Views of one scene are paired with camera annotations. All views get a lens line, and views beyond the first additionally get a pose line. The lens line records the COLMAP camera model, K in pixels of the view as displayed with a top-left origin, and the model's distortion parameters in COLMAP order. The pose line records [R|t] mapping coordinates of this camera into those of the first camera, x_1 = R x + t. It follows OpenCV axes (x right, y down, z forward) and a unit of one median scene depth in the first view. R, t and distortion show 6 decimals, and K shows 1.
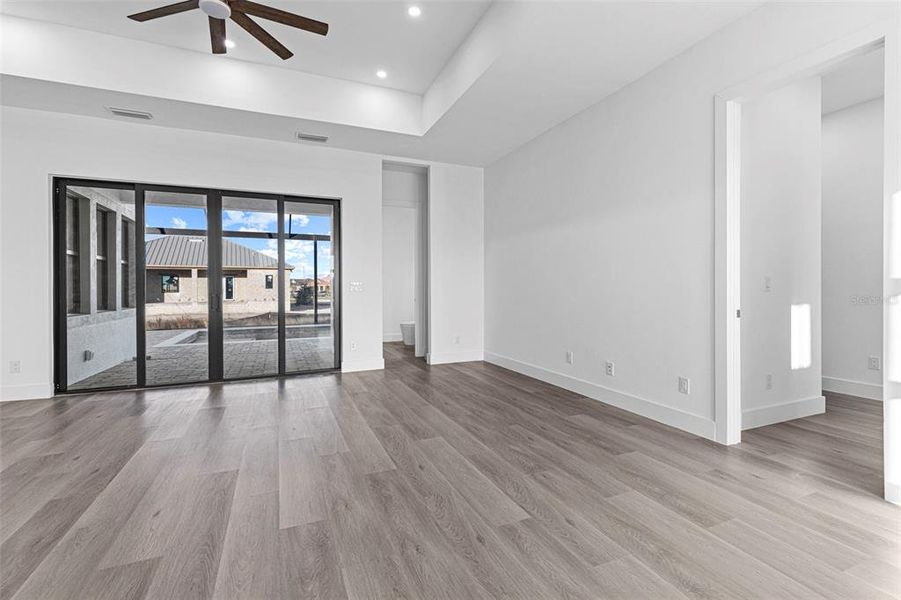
lens RADIAL K [[414.8, 0, 451.0], [0, 414.8, 287.9], [0, 0, 1]] dist [0.003660, 0.000393]
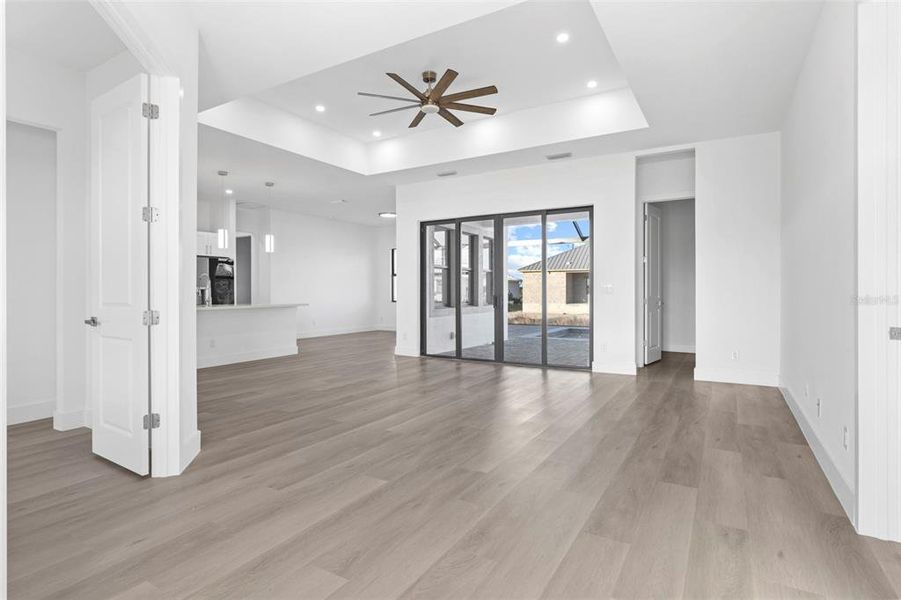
lens RADIAL K [[460.4, 0, 448.5], [0, 460.4, 285.8], [0, 0, 1]] dist [0.000418, -0.000248]
pose [[0.581760, -0.007230, -0.813329, 0.445101], [0.001118, 0.999967, -0.008089, -0.001683], [0.813360, 0.003797, 0.581748, 0.031596]]
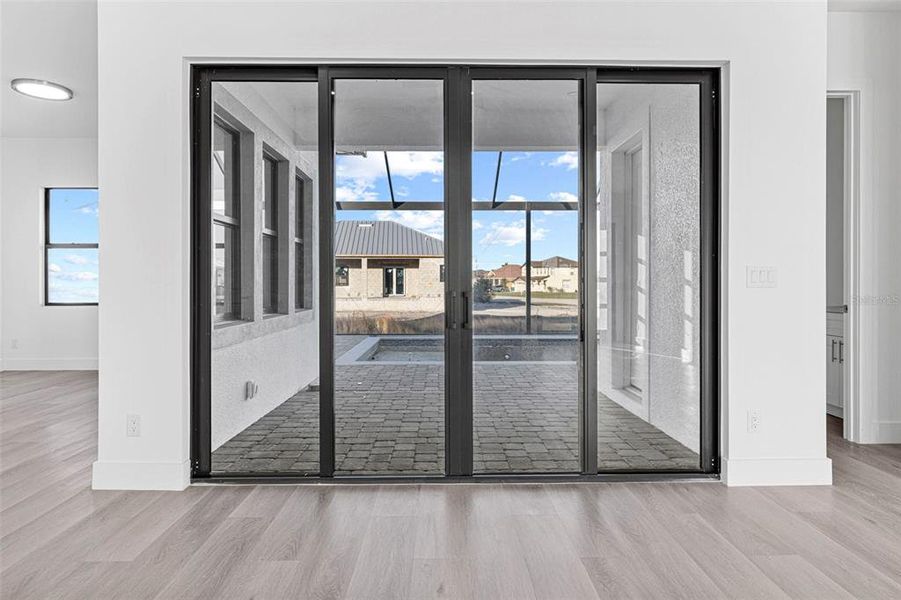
lens RADIAL K [[528.6, 0, 443.3], [0, 528.6, 281.8], [0, 0, 1]] dist [-0.000423, 0.001635]
pose [[0.922592, 0.003589, -0.385762, -0.312474], [-0.003360, 0.999994, 0.001269, 0.003315], [0.385764, 0.000125, 0.922598, 0.392357]]
